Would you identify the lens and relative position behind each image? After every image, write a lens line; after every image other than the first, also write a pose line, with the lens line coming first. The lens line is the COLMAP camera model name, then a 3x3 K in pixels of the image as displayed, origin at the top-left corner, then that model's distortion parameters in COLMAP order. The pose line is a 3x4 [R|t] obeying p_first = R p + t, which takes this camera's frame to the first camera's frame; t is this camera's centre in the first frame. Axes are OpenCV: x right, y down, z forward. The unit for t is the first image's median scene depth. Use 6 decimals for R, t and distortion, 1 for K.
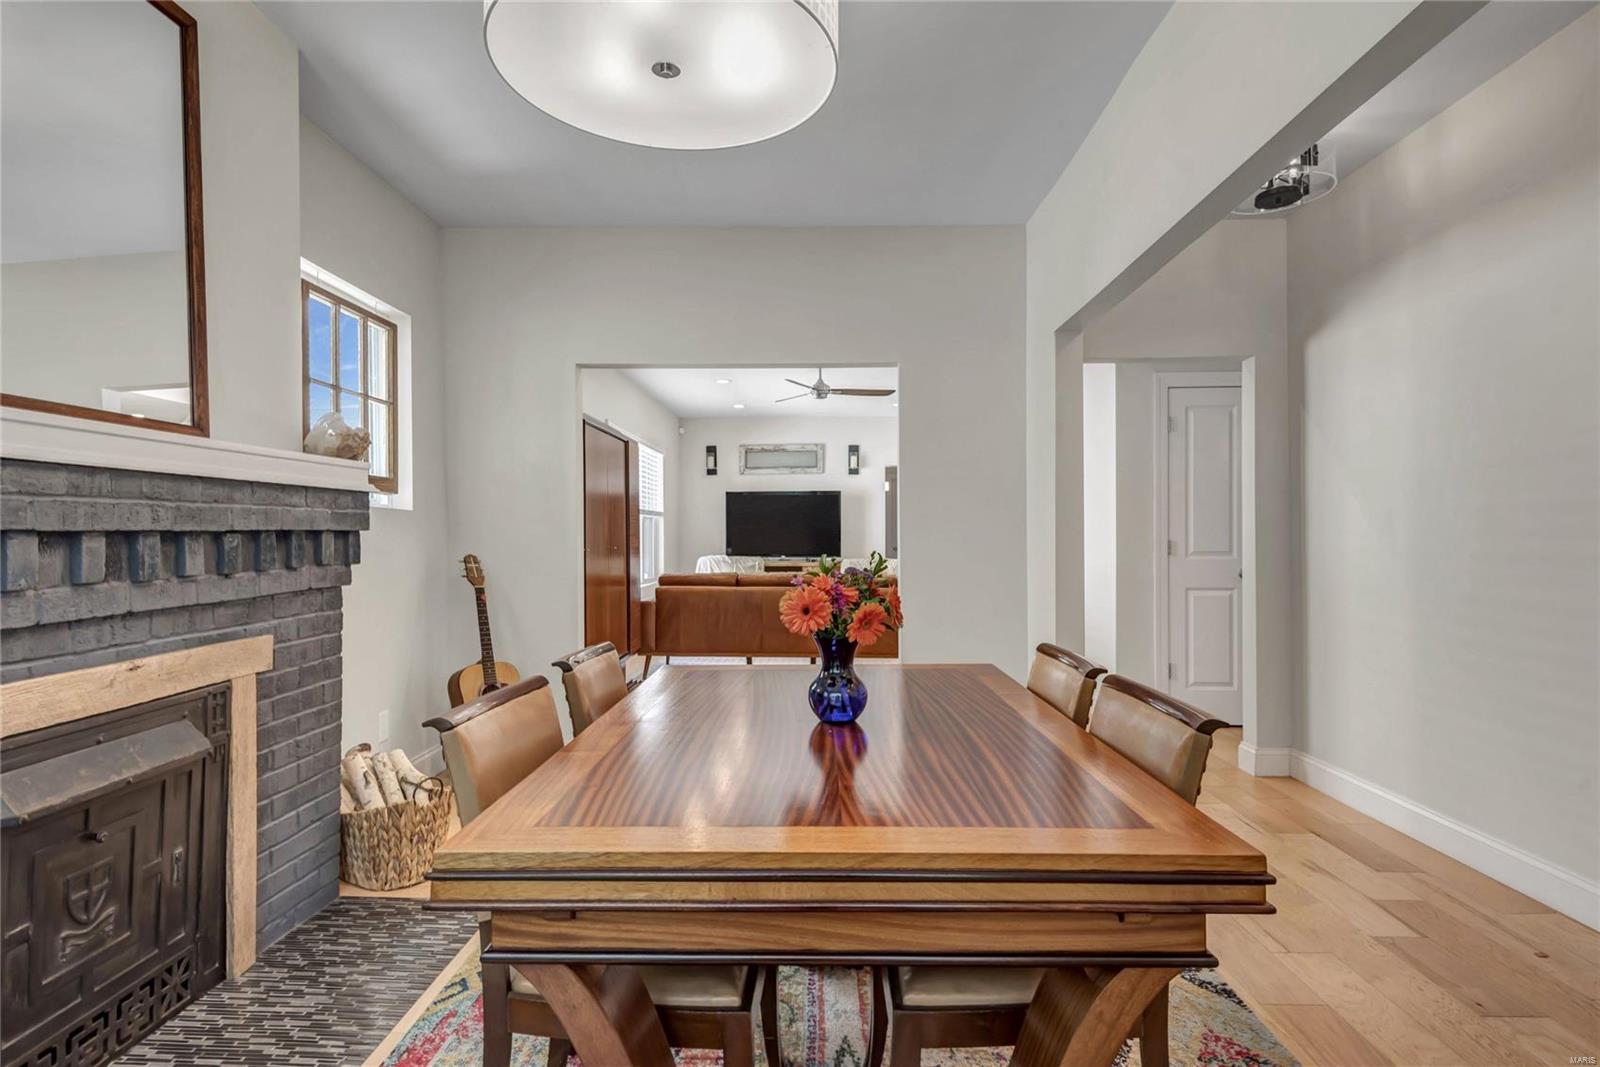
lens RADIAL K [[840.4, 0, 800.0], [0, 840.4, 533.5], [0, 0, 1]] dist [0.029327, -0.022314]
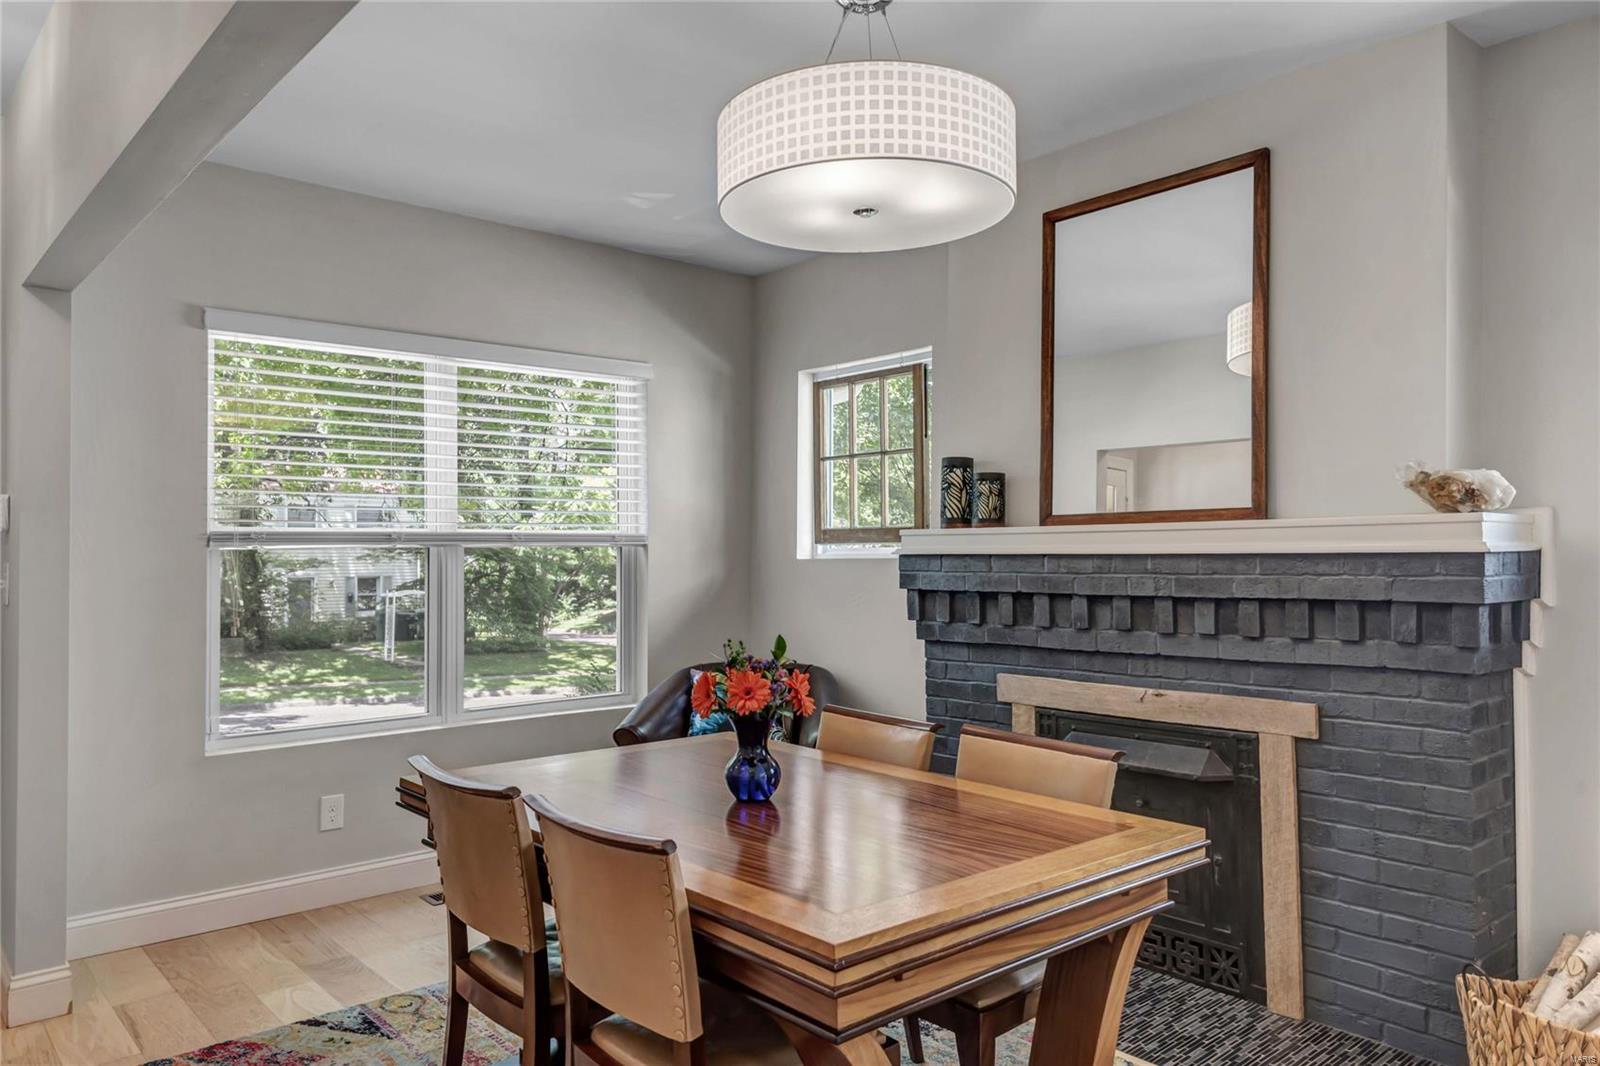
lens RADIAL K [[1089.1, 0, 801.8], [0, 1089.1, 526.1], [0, 0, 1]] dist [0.020138, -0.002288]
pose [[-0.742471, -0.012241, -0.669766, 0.779539], [0.008004, 0.999600, -0.027141, -0.067804], [0.669830, -0.025512, -0.742076, 1.774413]]
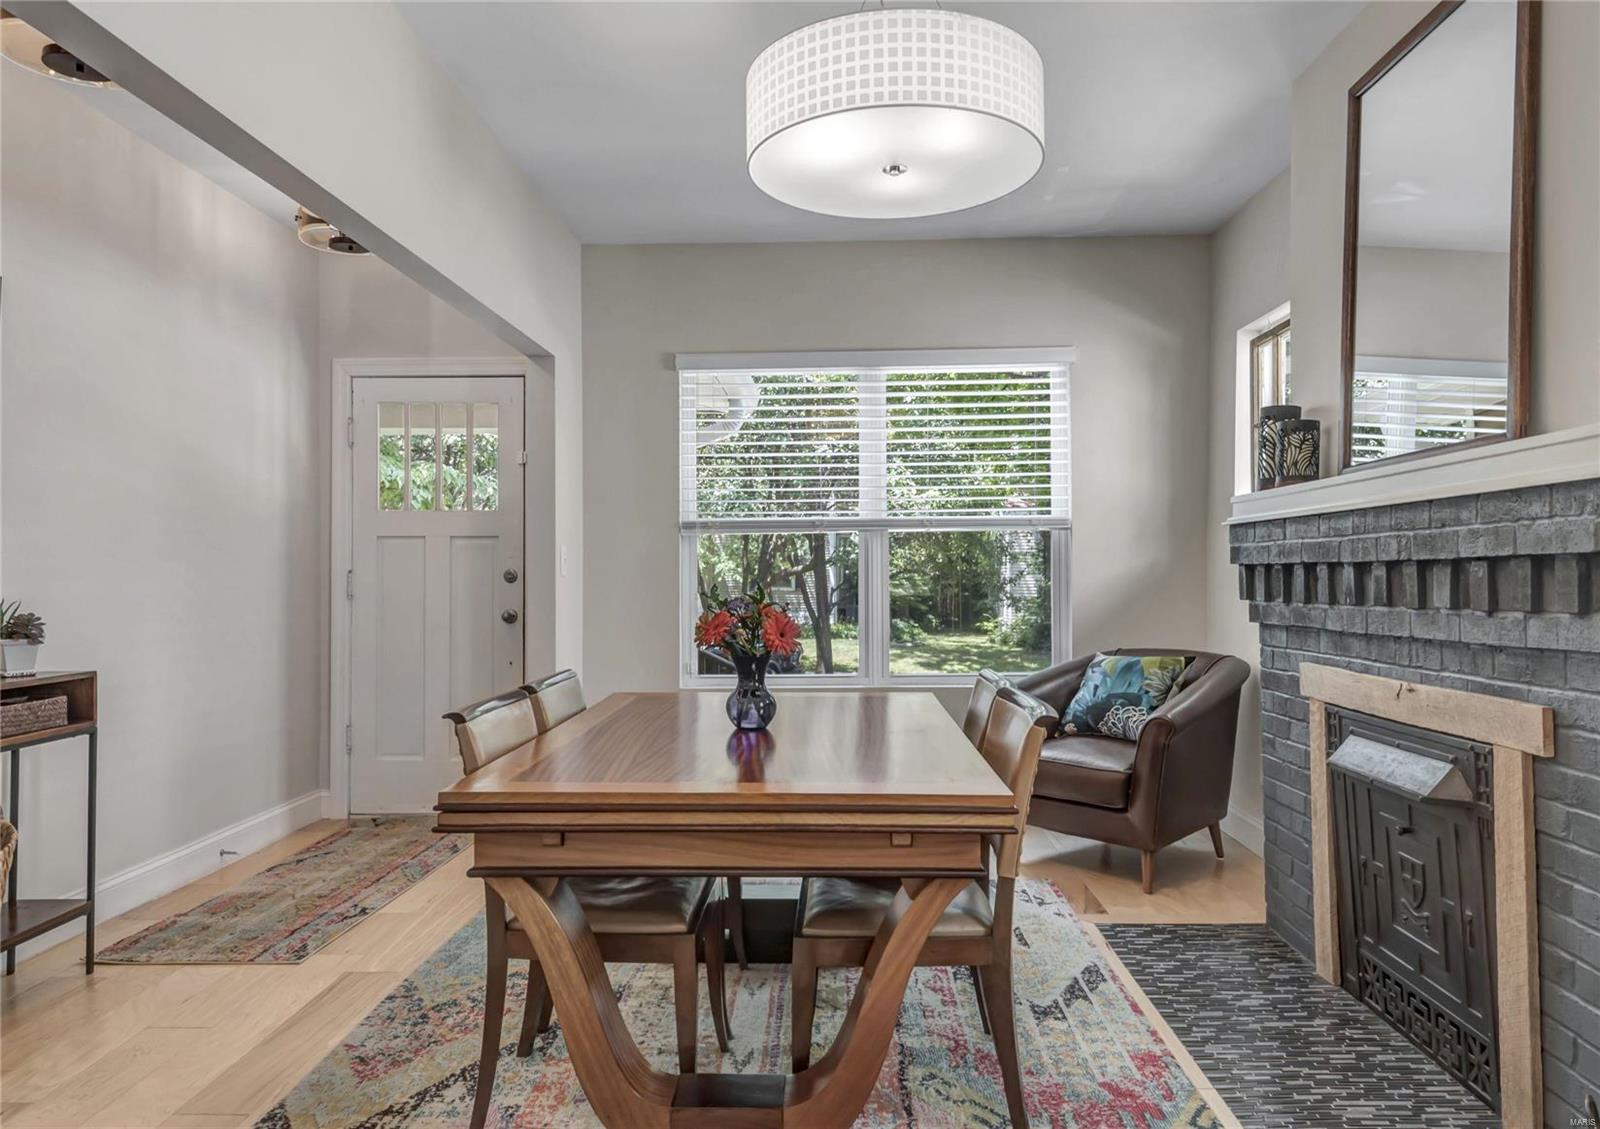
lens RADIAL K [[1075.6, 0, 797.3], [0, 1075.6, 547.6], [0, 0, 1]] dist [-0.002295, -0.001306]
pose [[-0.999747, 0.009276, 0.020479, -0.043443], [0.008733, 0.999613, -0.026425, 0.008883], [-0.020716, -0.026240, -0.999441, 2.154408]]
